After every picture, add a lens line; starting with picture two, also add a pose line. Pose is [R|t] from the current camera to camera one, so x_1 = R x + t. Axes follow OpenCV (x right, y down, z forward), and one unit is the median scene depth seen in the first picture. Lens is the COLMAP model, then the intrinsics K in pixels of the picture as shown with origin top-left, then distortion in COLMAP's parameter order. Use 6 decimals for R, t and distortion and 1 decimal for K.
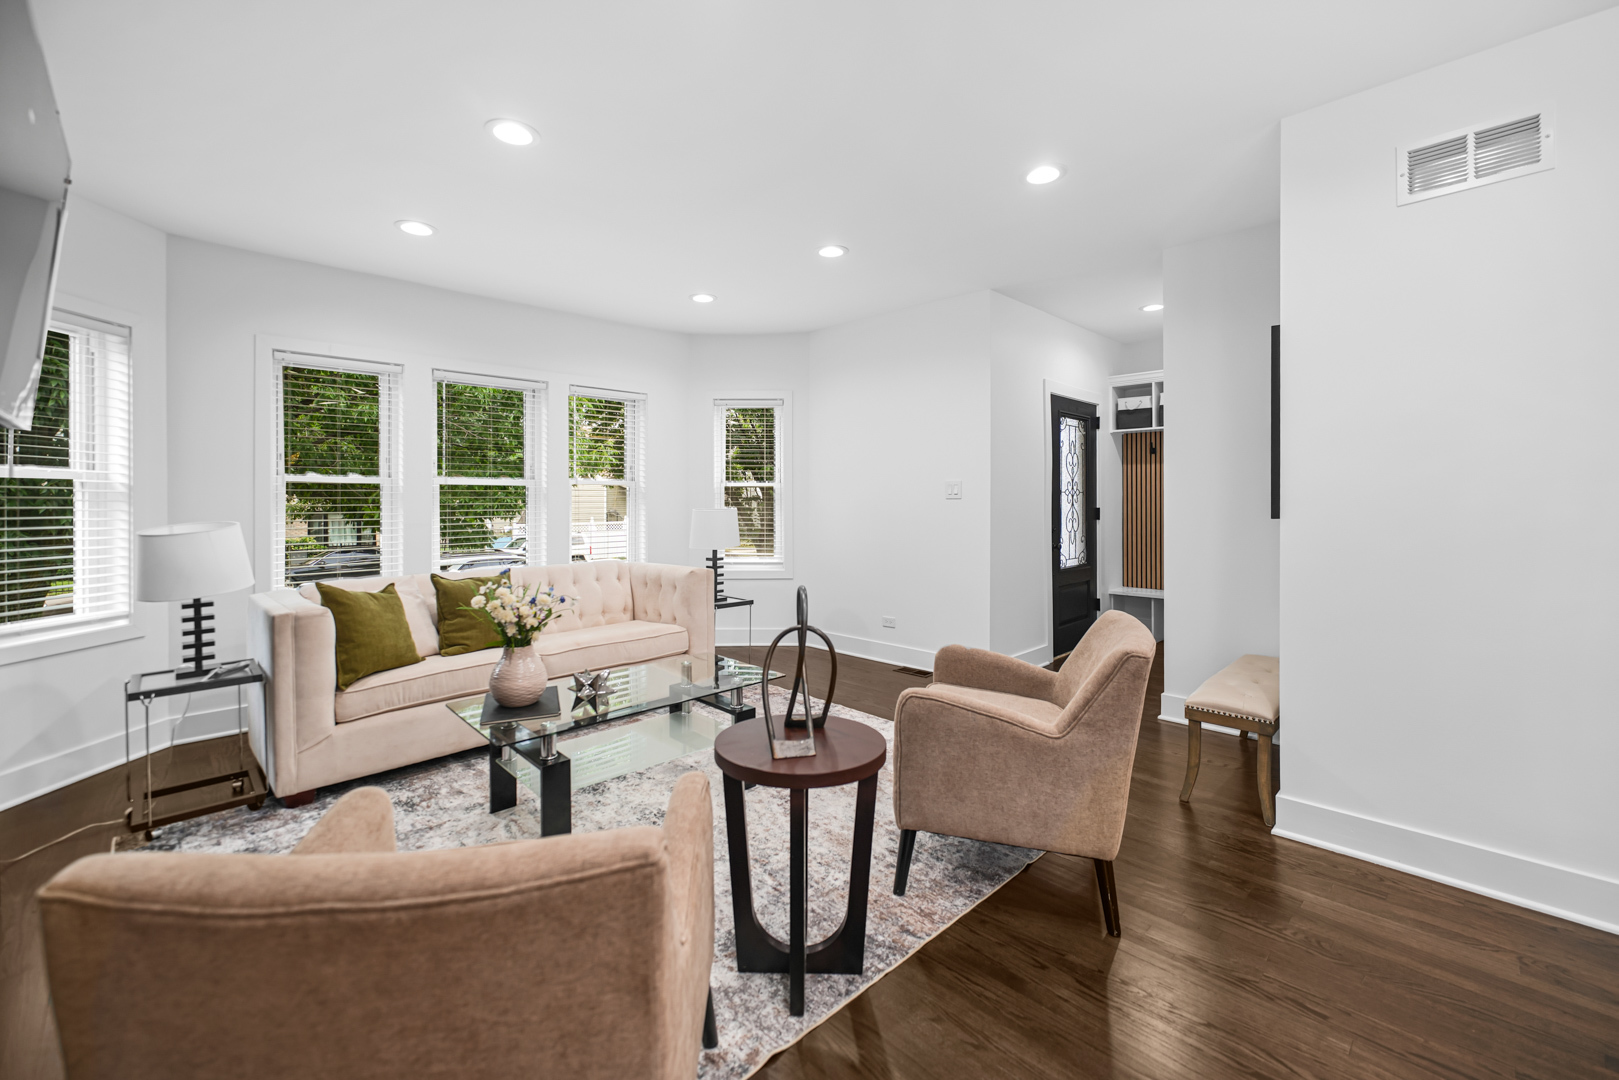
lens RADIAL K [[684.0, 0, 812.9], [0, 684.0, 497.3], [0, 0, 1]] dist [0.007891, -0.000012]
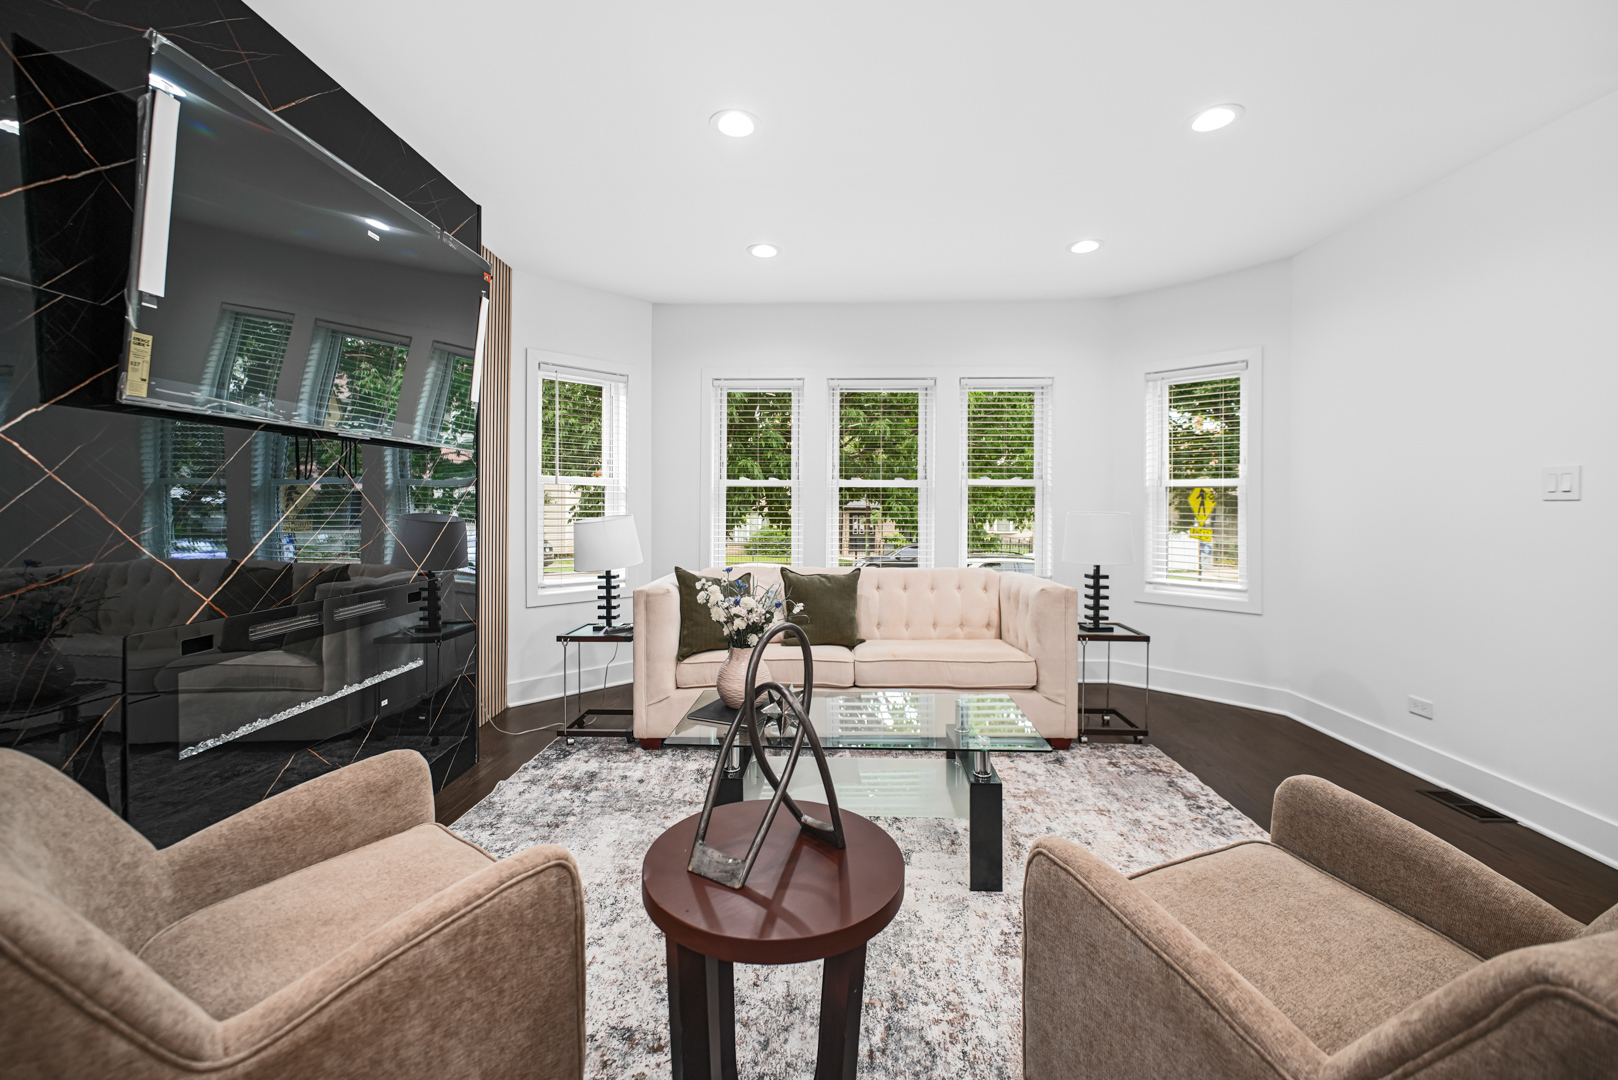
lens RADIAL K [[683.6, 0, 812.4], [0, 683.6, 497.3], [0, 0, 1]] dist [0.007891, -0.000012]
pose [[0.688843, -0.000334, -0.724910, 0.213908], [-0.003061, 0.999990, -0.003370, 0.003598], [0.724904, 0.004540, 0.688835, 0.239611]]
